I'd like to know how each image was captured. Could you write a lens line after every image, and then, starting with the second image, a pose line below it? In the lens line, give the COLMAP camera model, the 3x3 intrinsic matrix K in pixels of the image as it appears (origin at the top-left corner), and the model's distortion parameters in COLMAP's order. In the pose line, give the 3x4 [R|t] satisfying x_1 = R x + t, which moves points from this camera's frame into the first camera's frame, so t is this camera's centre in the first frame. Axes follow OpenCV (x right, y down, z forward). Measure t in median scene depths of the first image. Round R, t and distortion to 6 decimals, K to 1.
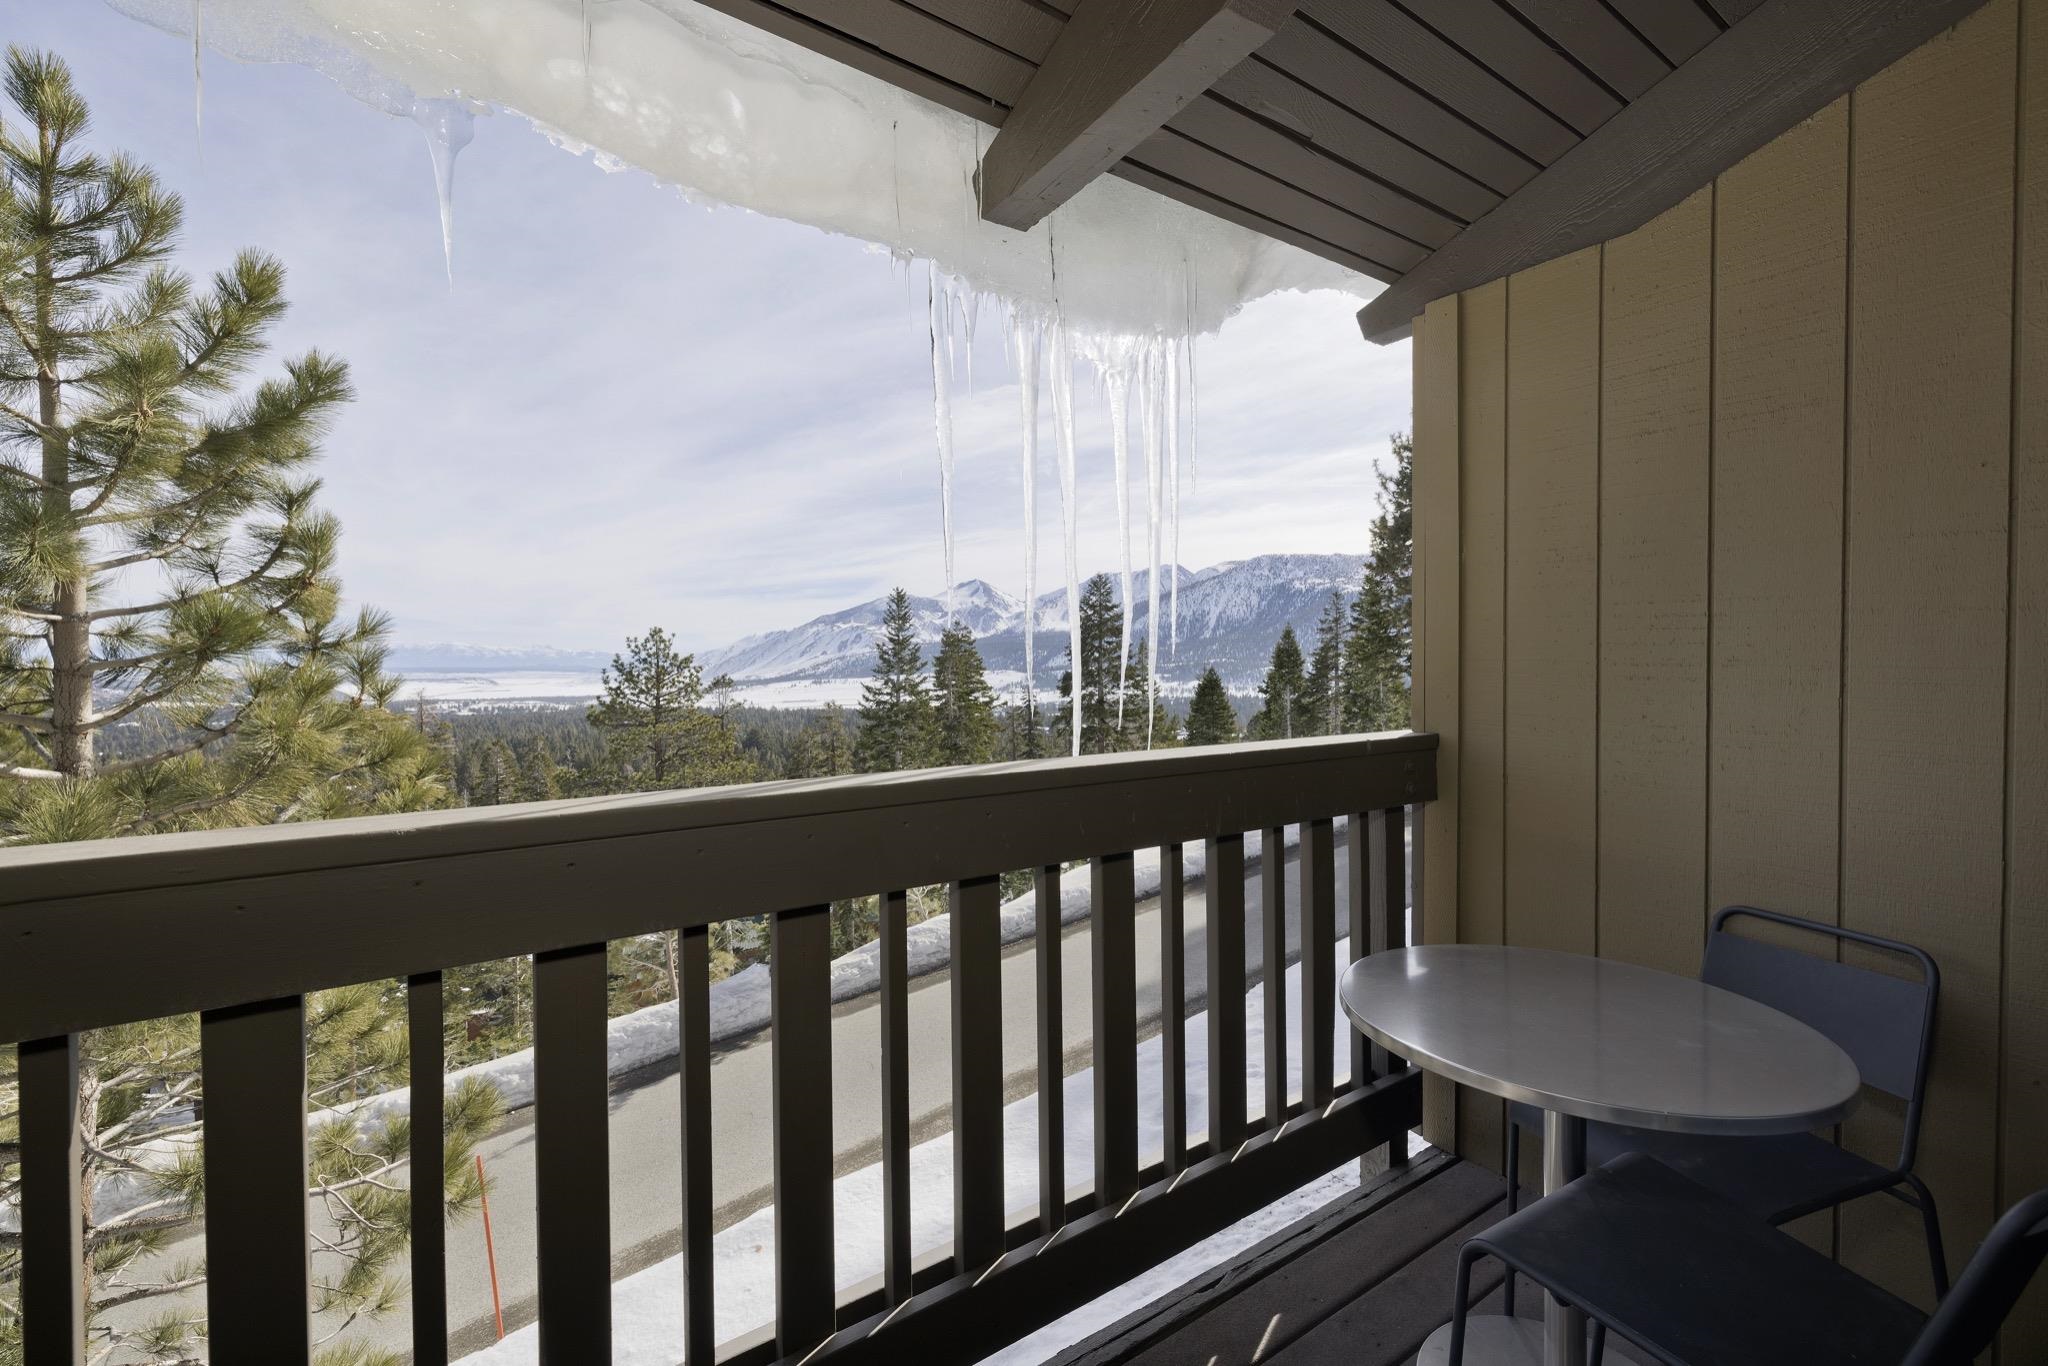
lens RADIAL K [[859.0, 0, 1019.2], [0, 859.0, 677.0], [0, 0, 1]] dist [-0.000475, -0.000626]
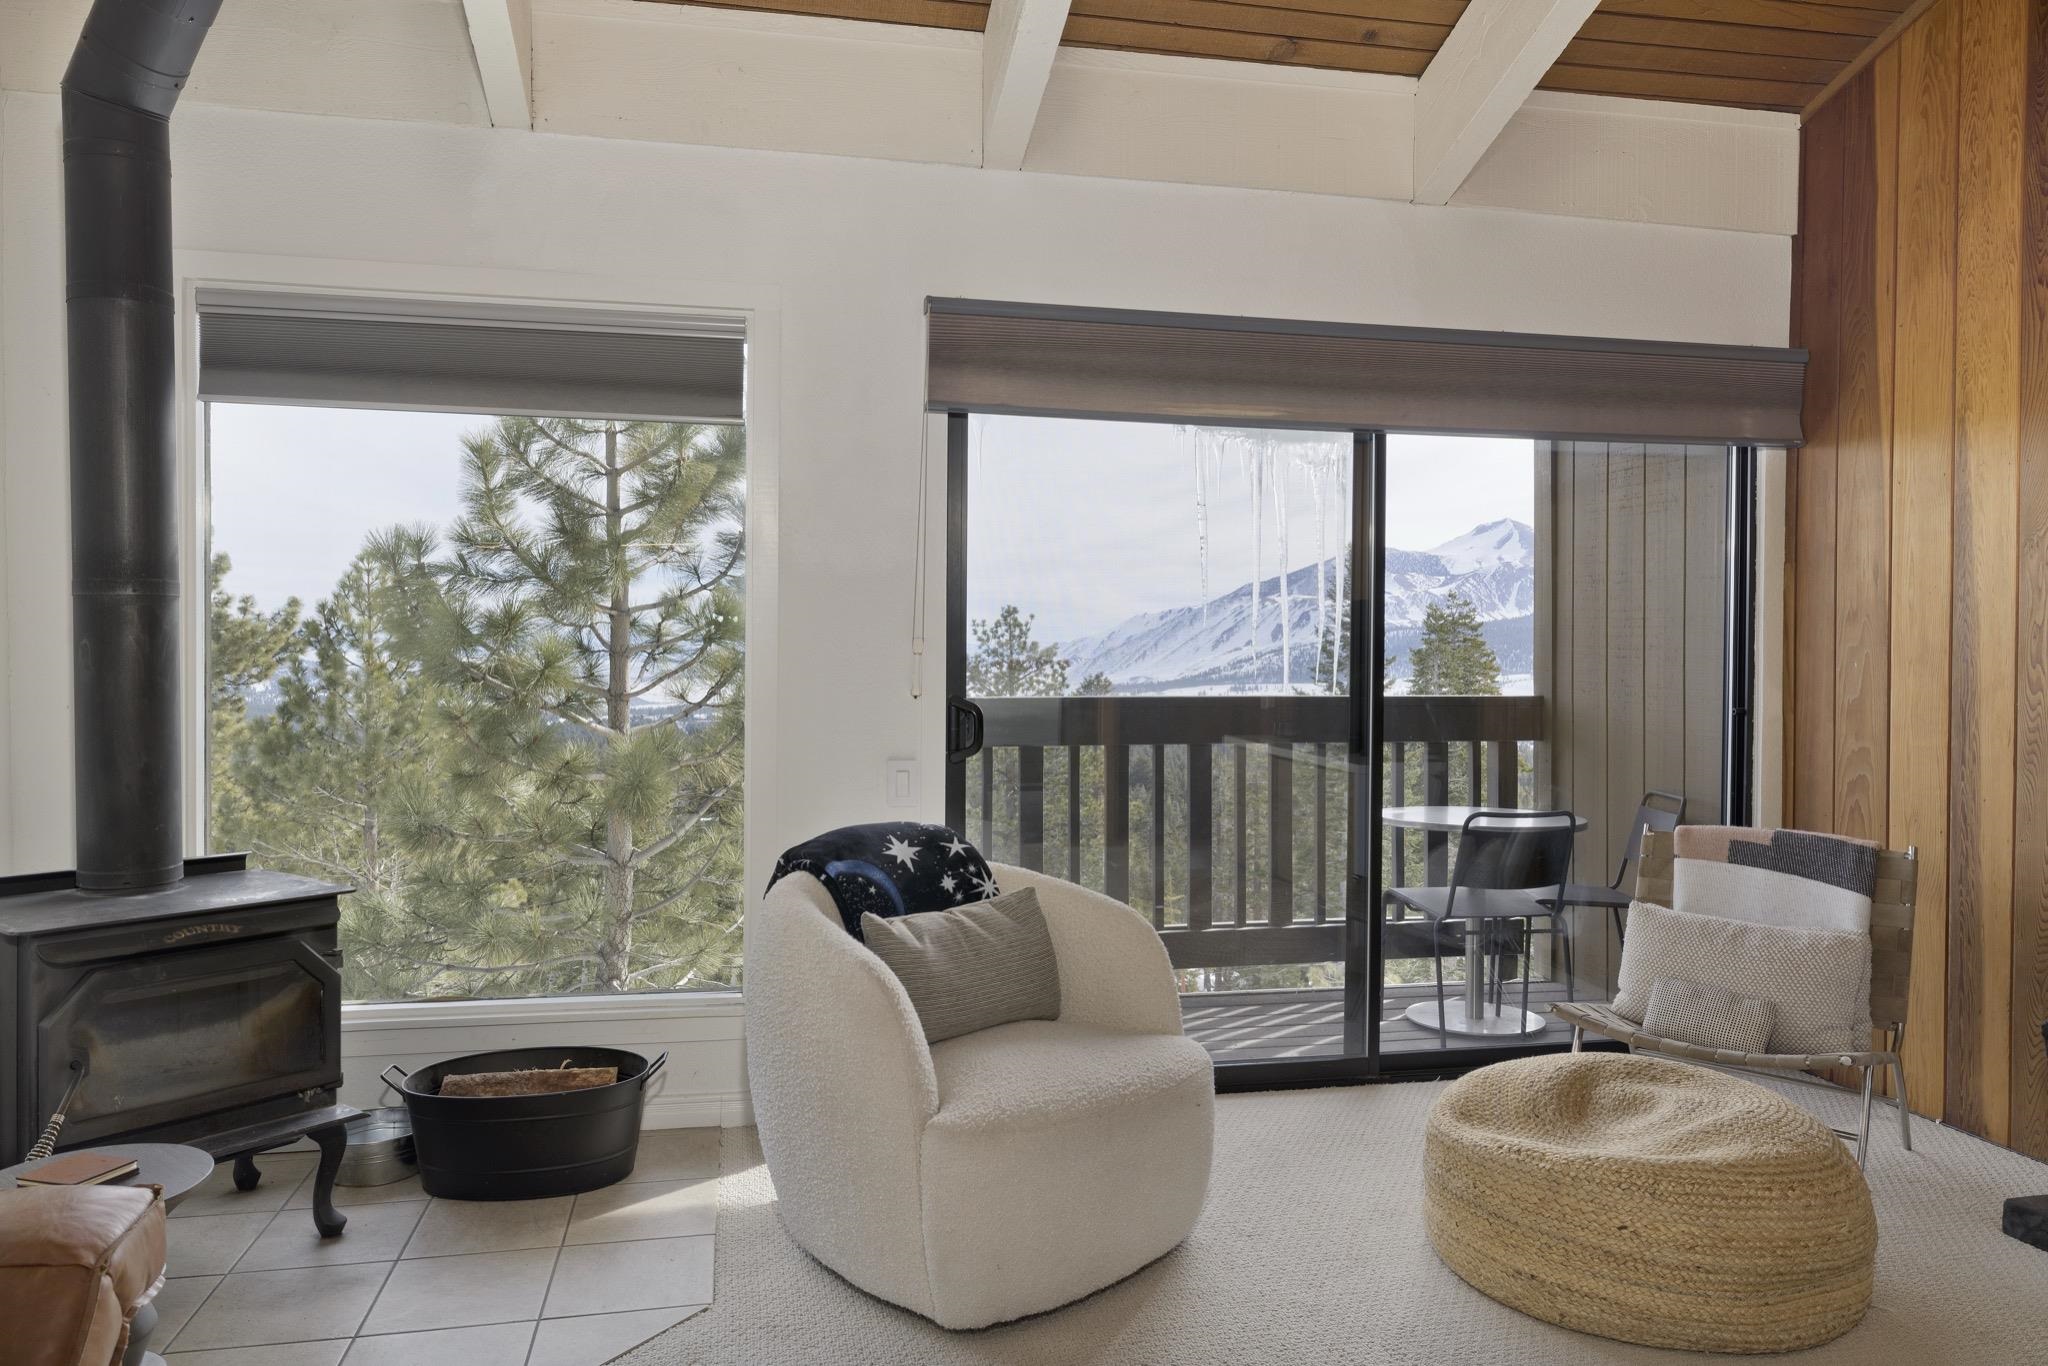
lens RADIAL K [[1434.1, 0, 1024.0], [0, 1434.1, 683.0], [0, 0, 1]] dist [0.000807, 0.000067]
pose [[0.927106, 0.014113, -0.374533, 0.200469], [-0.014122, 0.999897, 0.002720, 0.016663], [0.374533, 0.002767, 0.927209, -0.559526]]
